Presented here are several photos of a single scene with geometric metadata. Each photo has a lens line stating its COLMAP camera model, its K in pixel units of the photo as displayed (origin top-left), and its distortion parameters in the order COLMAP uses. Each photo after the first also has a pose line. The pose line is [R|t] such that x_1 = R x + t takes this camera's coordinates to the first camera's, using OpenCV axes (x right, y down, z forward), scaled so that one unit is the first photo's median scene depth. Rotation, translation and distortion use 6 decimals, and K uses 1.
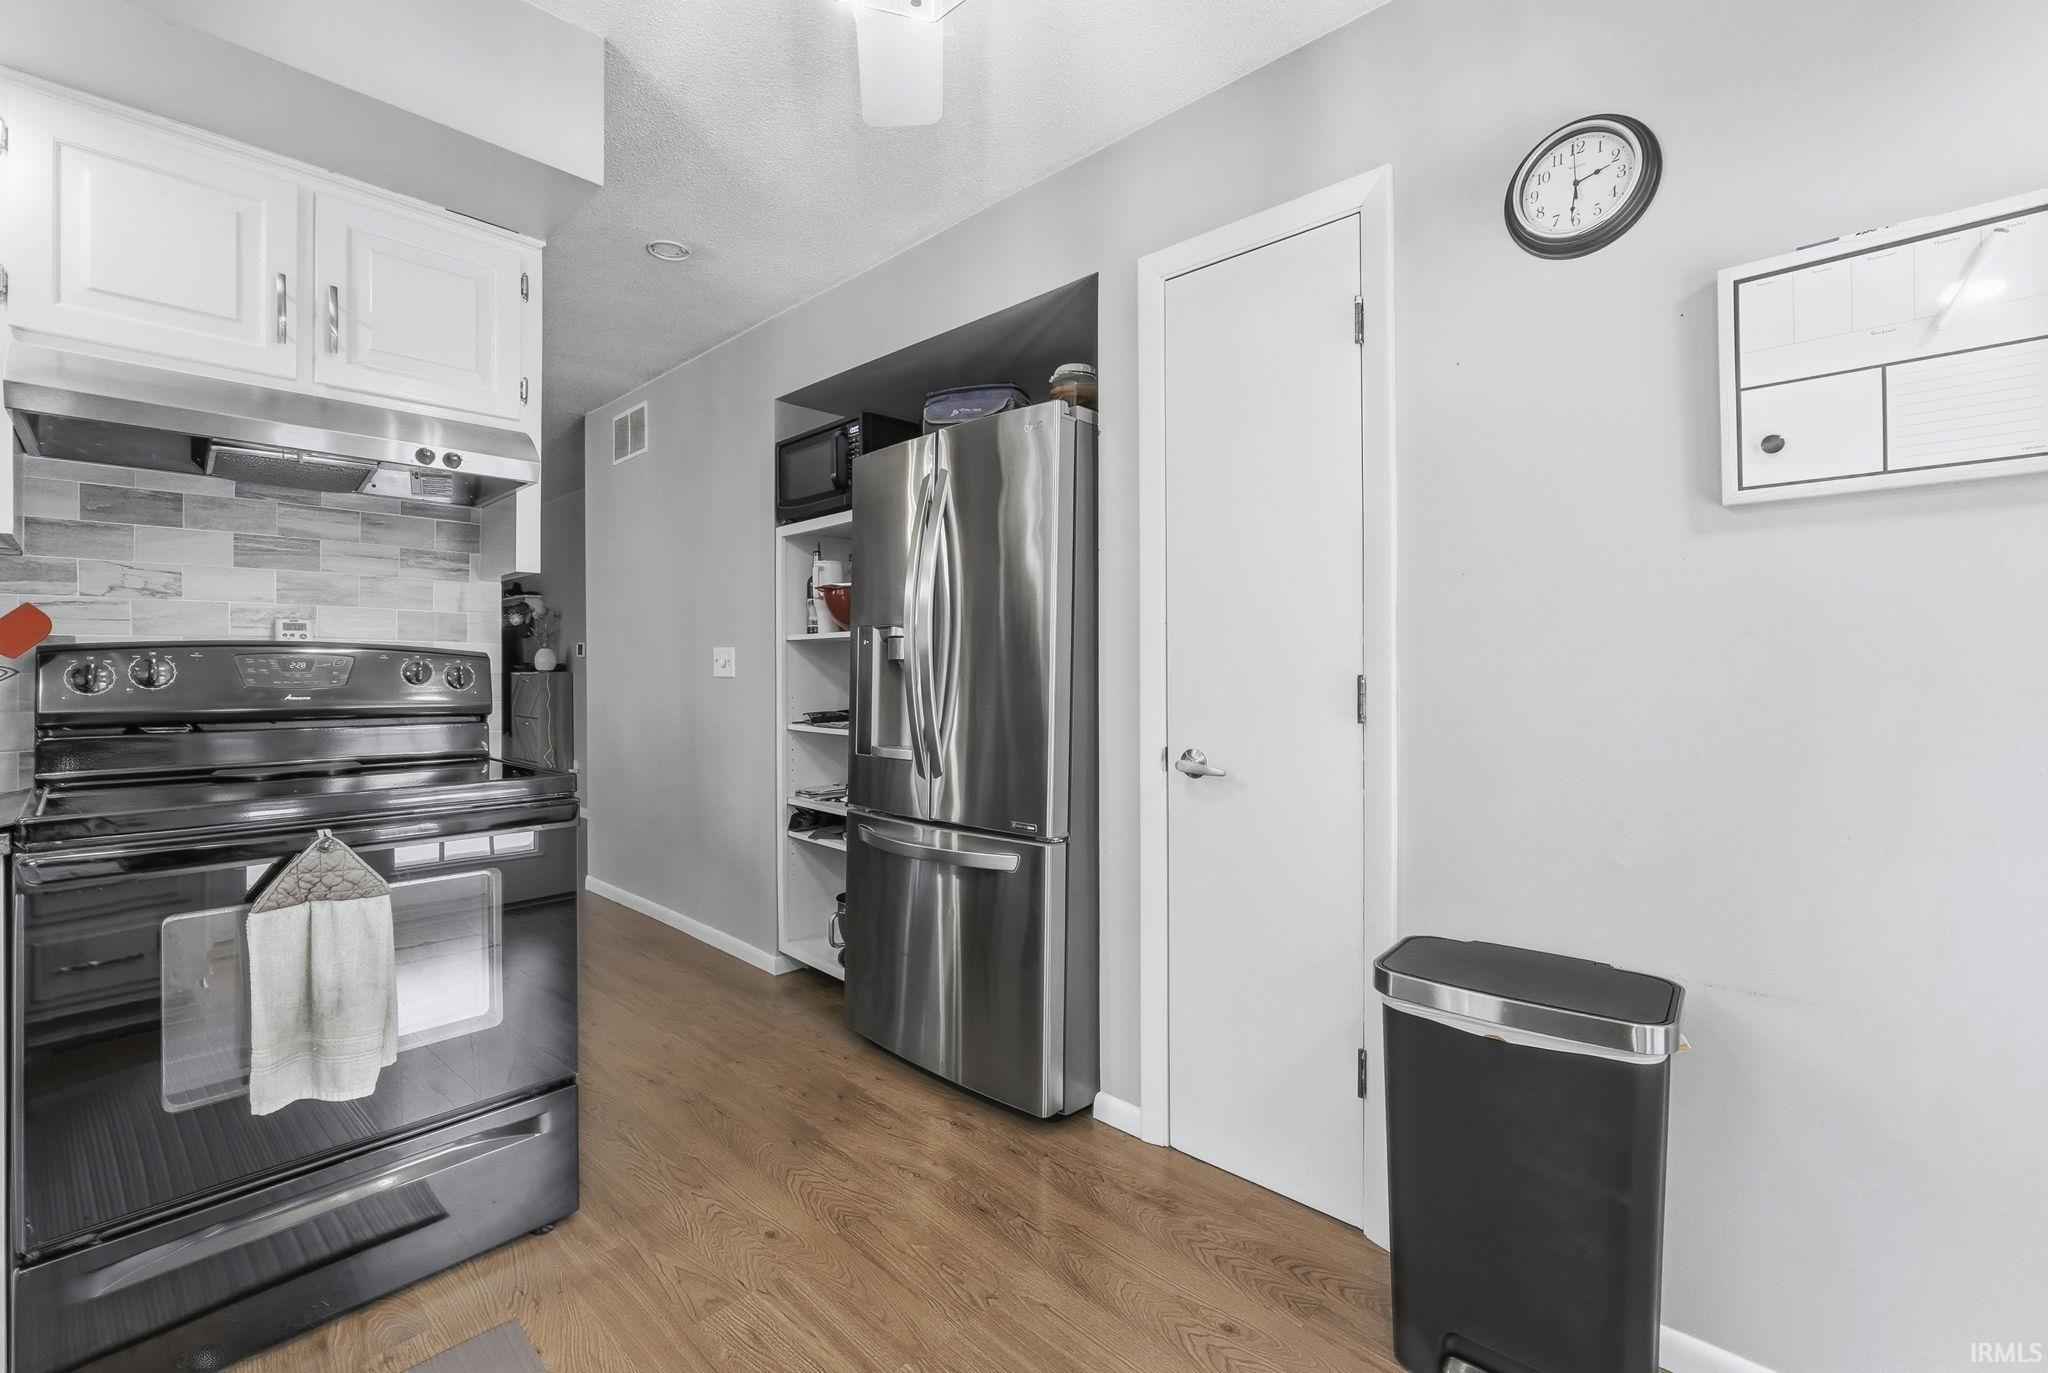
lens RADIAL K [[867.8, 0, 1022.1], [0, 867.8, 674.2], [0, 0, 1]] dist [-0.002814, 0.000252]
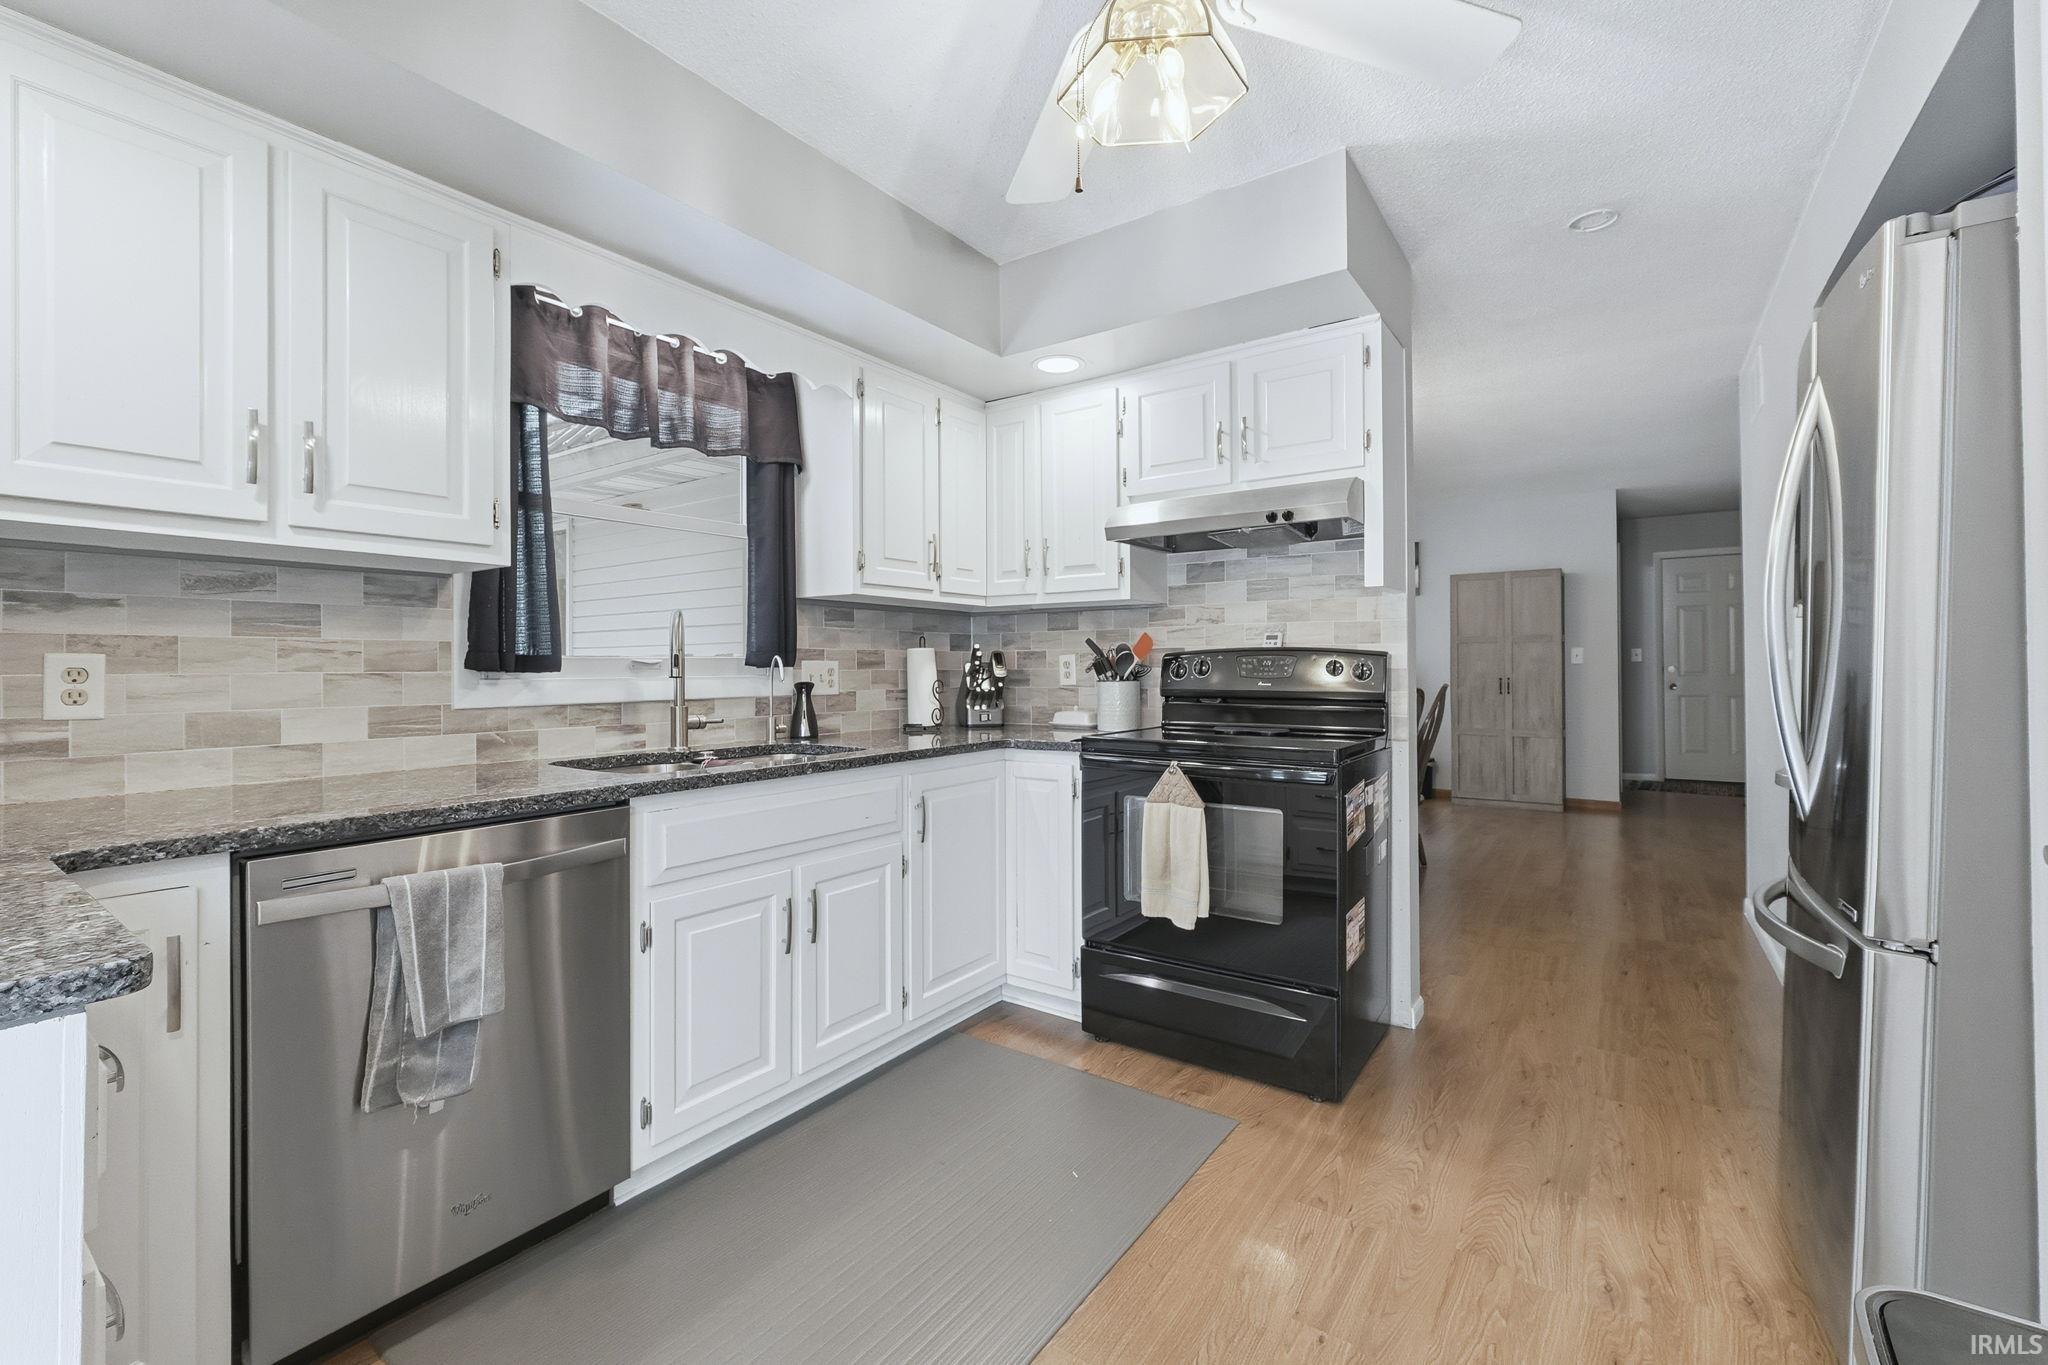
lens RADIAL K [[867.8, 0, 1026.1], [0, 867.8, 670.9], [0, 0, 1]] dist [-0.002814, 0.000252]
pose [[0.154633, 0.007026, -0.987947, 0.624508], [-0.002618, 0.999974, 0.006702, -0.005108], [0.987969, 0.001551, 0.154647, 0.352411]]
